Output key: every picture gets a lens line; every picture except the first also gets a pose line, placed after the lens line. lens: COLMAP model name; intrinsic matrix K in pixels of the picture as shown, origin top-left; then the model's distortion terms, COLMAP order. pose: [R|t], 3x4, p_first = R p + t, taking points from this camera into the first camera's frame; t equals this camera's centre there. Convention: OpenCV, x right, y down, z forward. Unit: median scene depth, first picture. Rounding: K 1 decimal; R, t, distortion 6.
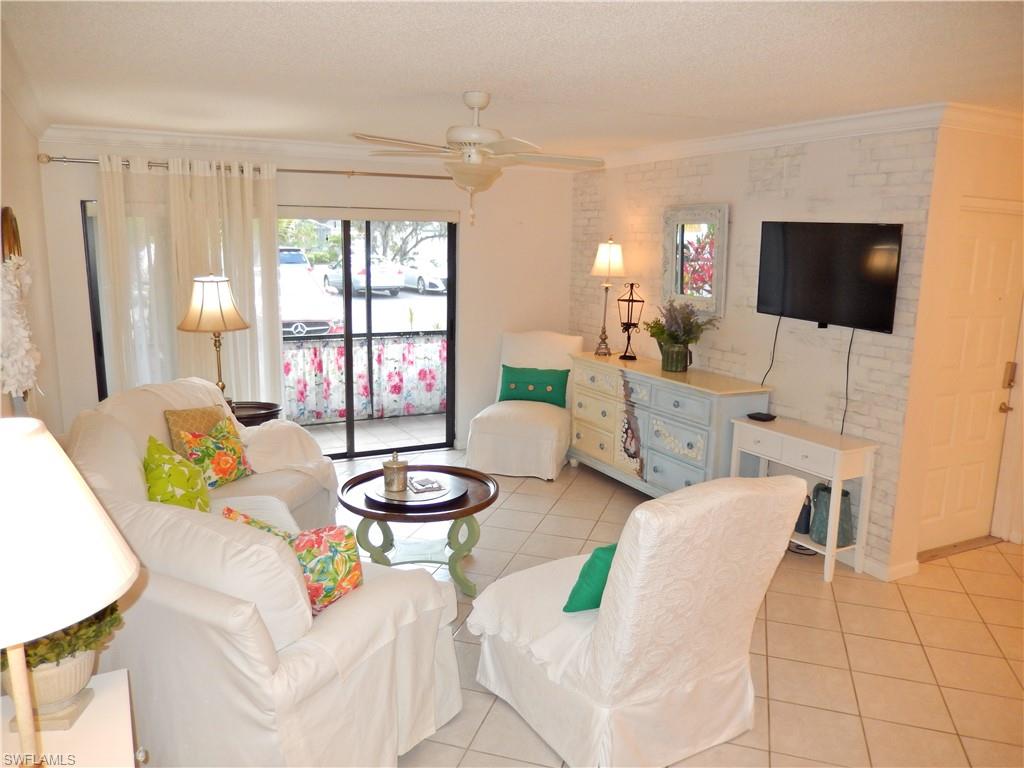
lens RADIAL K [[767.8, 0, 512.3], [0, 767.8, 375.6], [0, 0, 1]] dist [-0.002827, -0.006016]
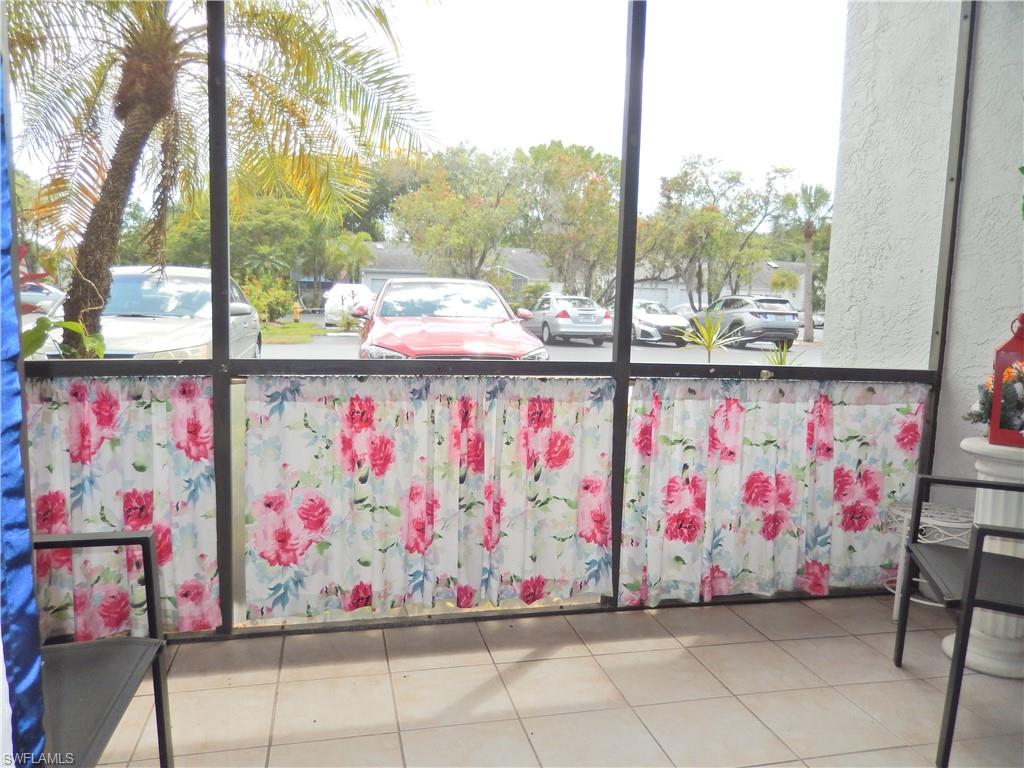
lens RADIAL K [[767.8, 0, 512.3], [0, 767.8, 375.6], [0, 0, 1]] dist [-0.002827, -0.006016]
pose [[0.969516, 0.040348, -0.241682, -0.148364], [-0.059653, 0.995539, -0.073099, -0.021551], [0.237655, 0.085288, 0.967598, 0.646753]]
